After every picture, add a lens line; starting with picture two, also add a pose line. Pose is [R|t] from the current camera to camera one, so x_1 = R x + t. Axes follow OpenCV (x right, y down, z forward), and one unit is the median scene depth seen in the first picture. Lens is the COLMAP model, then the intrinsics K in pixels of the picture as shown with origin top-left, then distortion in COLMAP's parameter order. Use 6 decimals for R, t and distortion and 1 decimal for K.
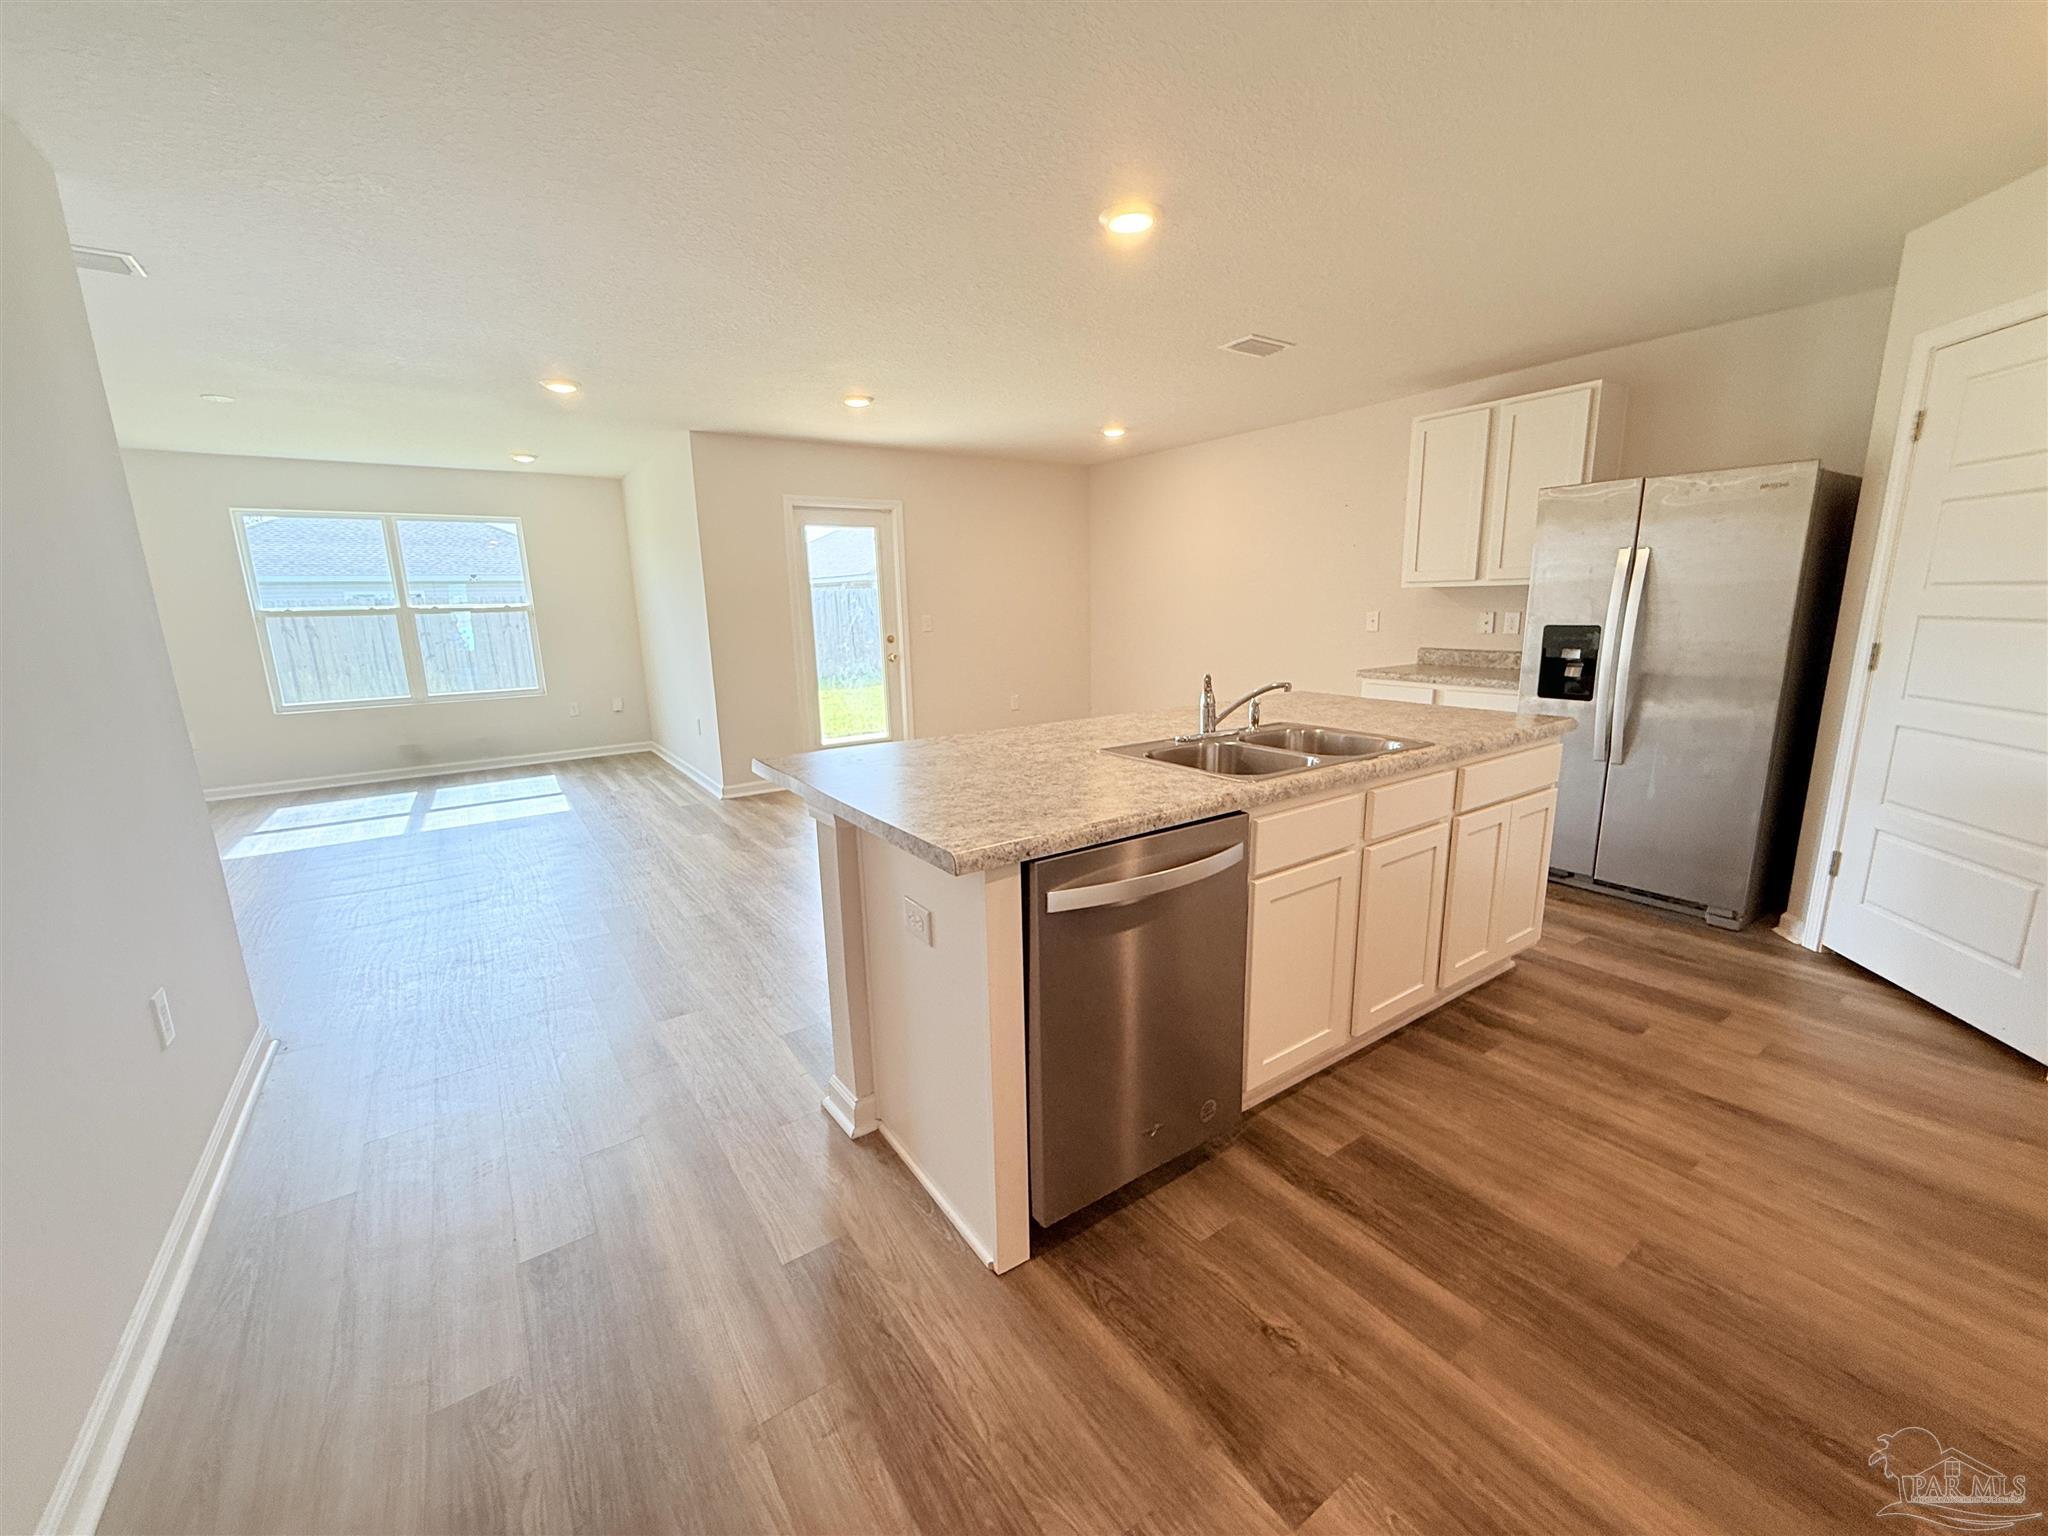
lens RADIAL K [[817.4, 0, 1020.7], [0, 817.4, 771.9], [0, 0, 1]] dist [0.000433, 0.000000]
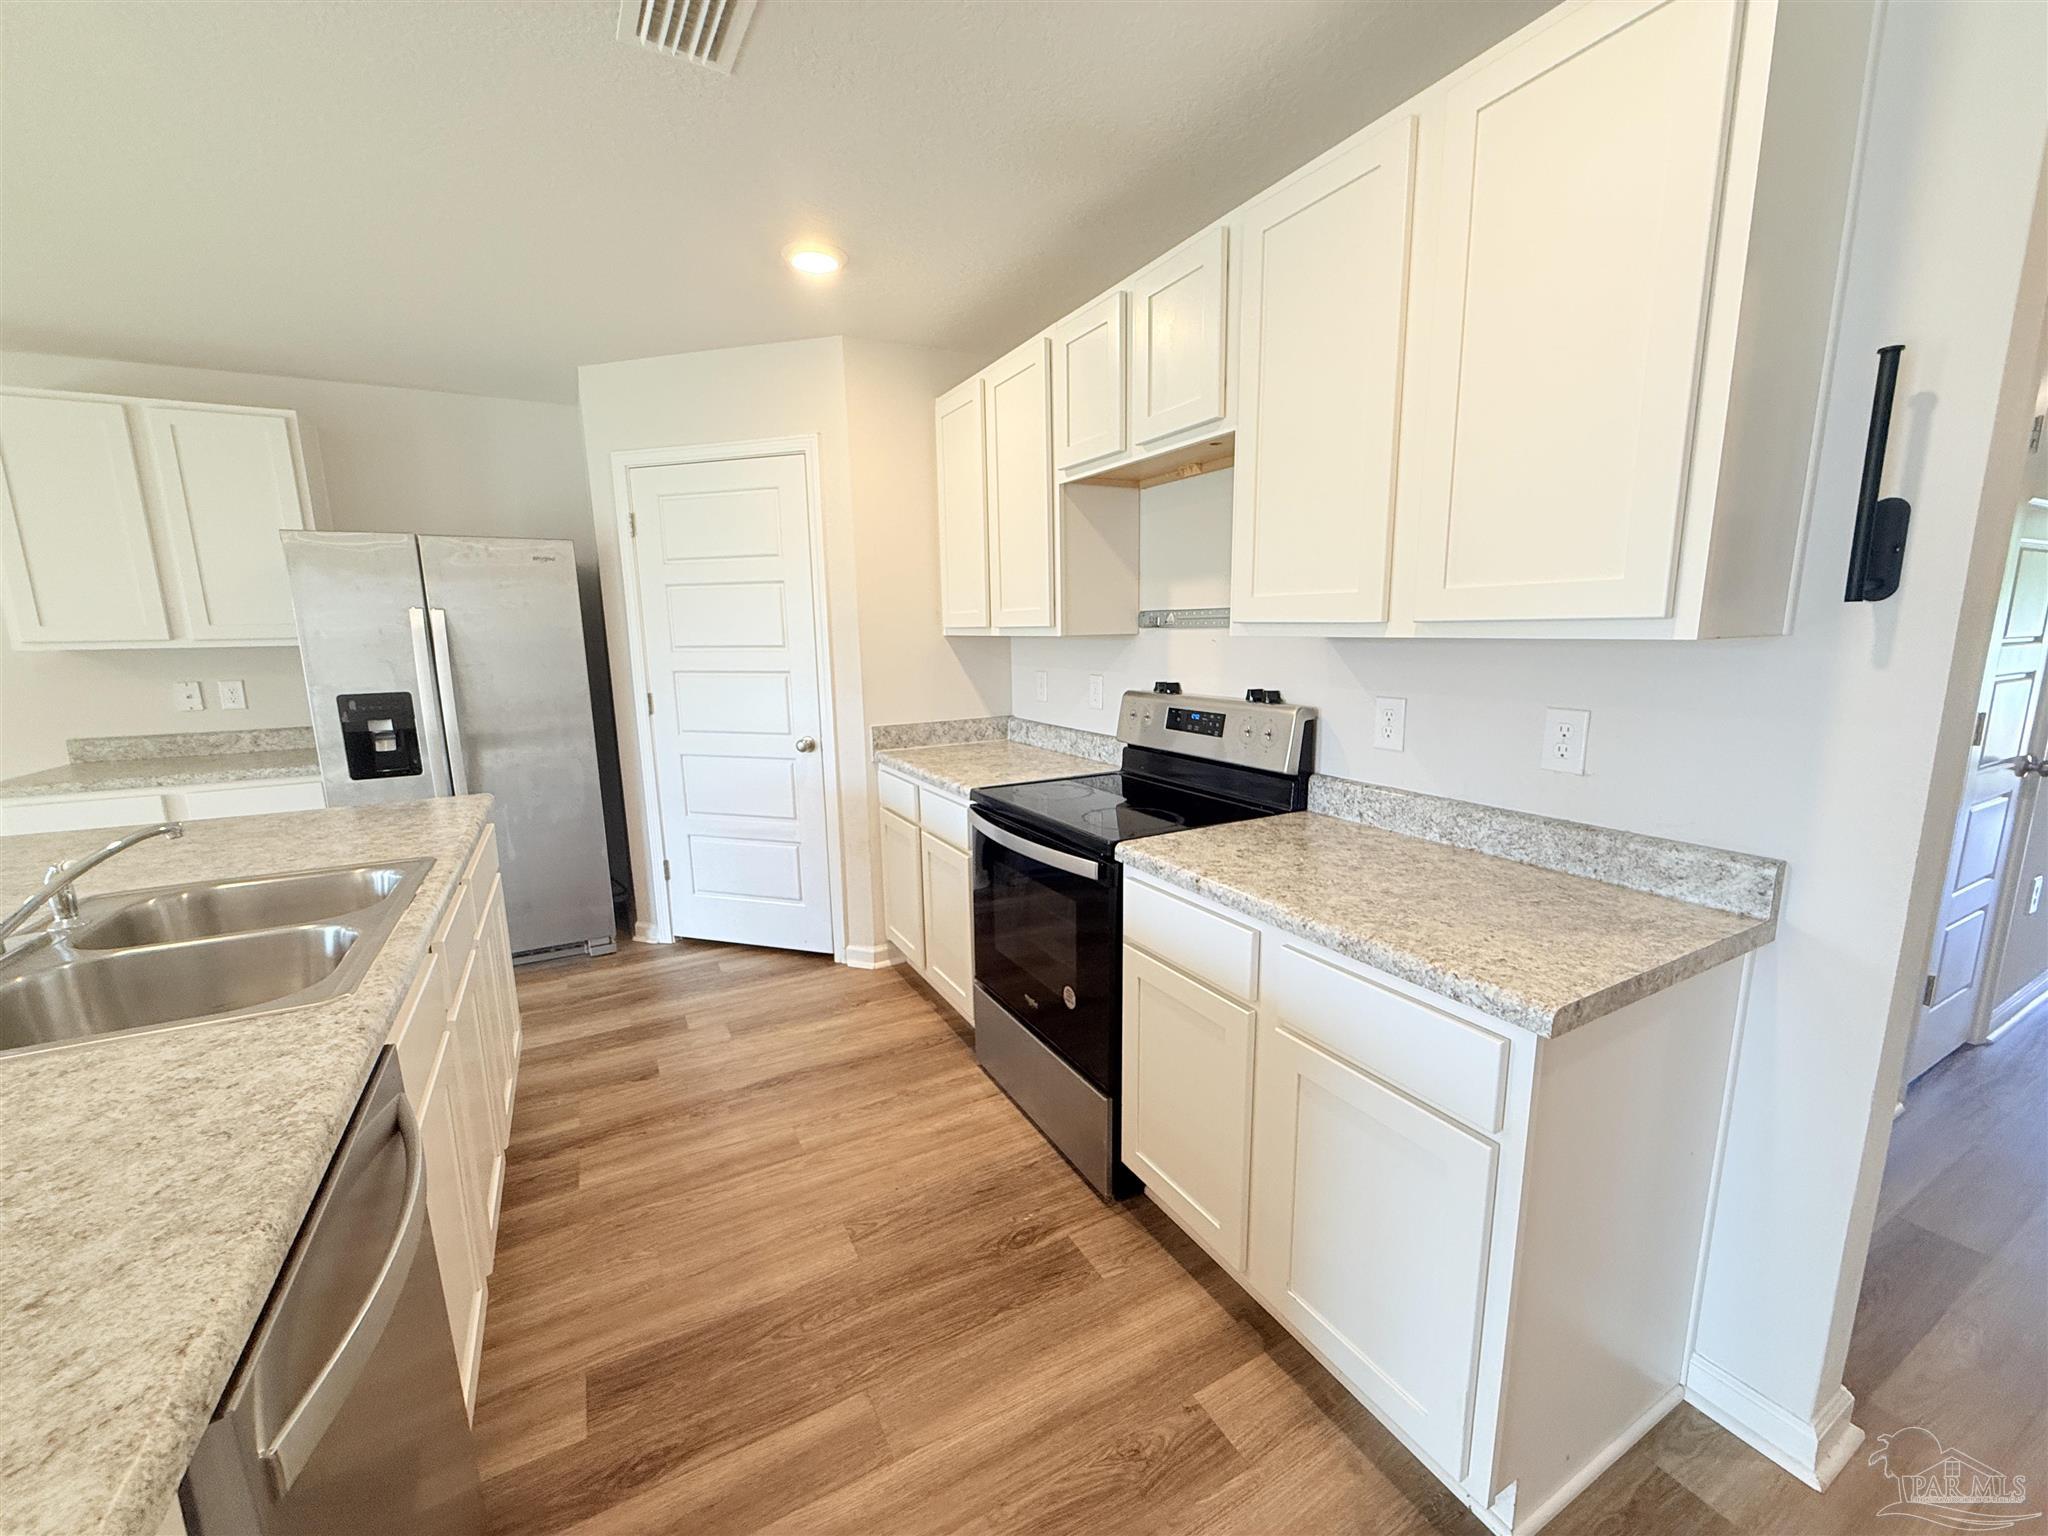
lens RADIAL K [[817.4, 0, 1020.7], [0, 817.4, 771.9], [0, 0, 1]] dist [0.000433, 0.000000]
pose [[0.110843, -0.153893, 0.981851, -0.138062], [0.218775, 0.967483, 0.126943, -0.072911], [-0.969459, 0.200734, 0.140906, 0.285373]]
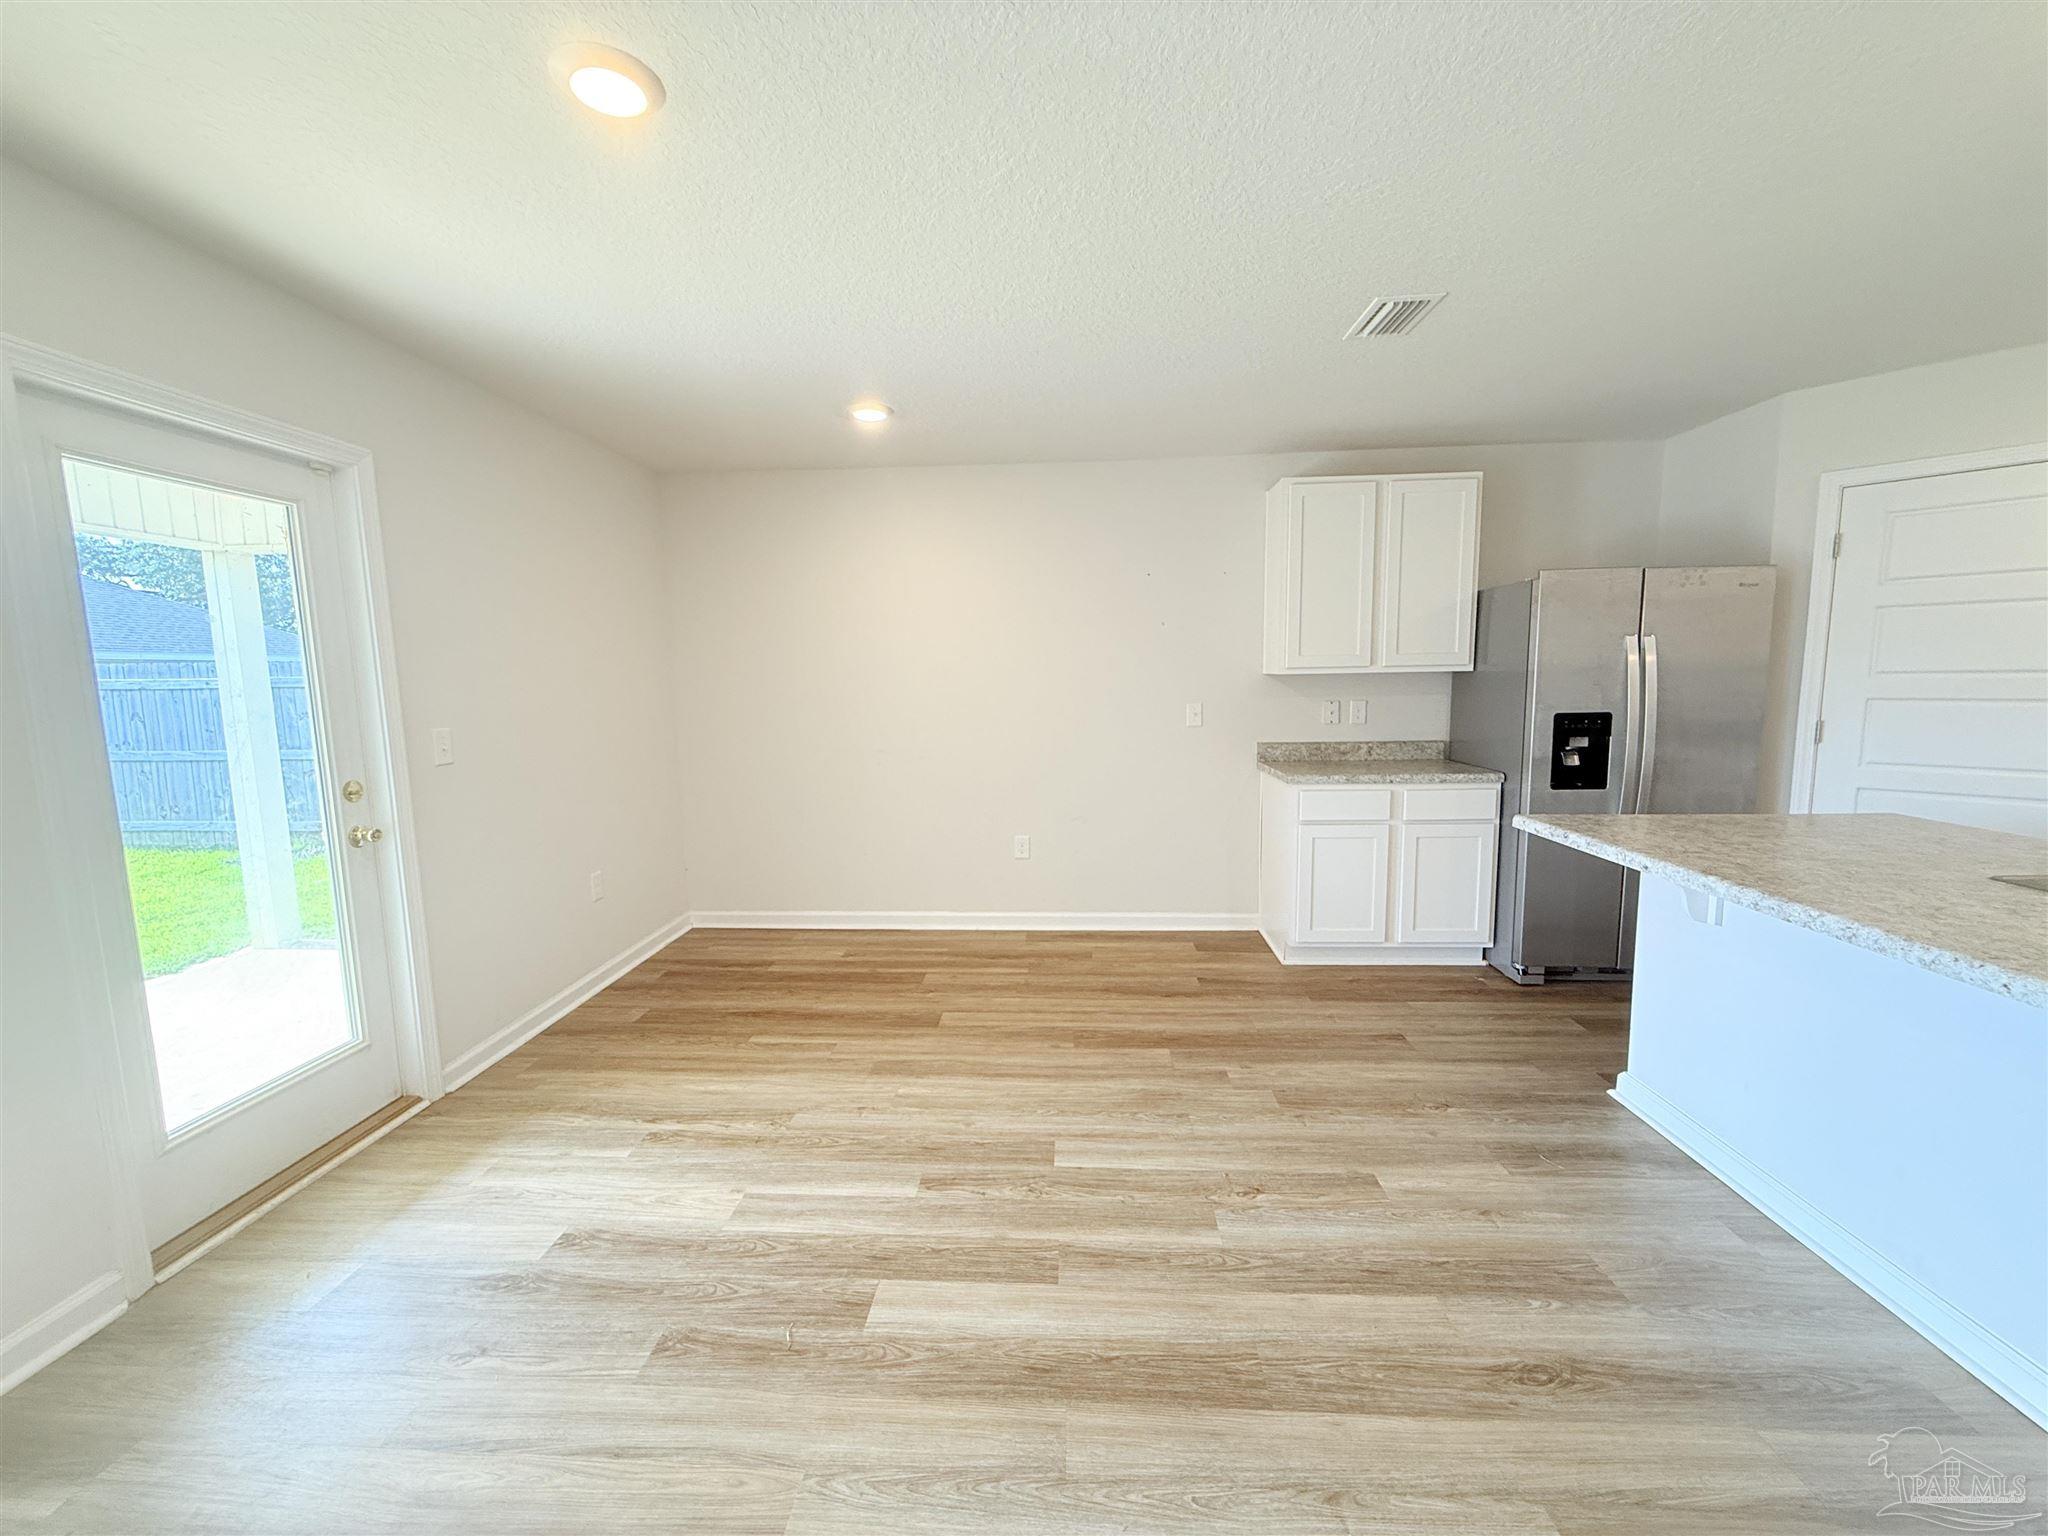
lens RADIAL K [[817.4, 0, 1020.7], [0, 817.4, 771.9], [0, 0, 1]] dist [0.000433, 0.000000]
pose [[0.616322, -0.080937, 0.783324, -0.599473], [0.167065, 0.985501, -0.029620, -0.237896], [-0.769569, 0.149122, 0.620908, 1.139110]]
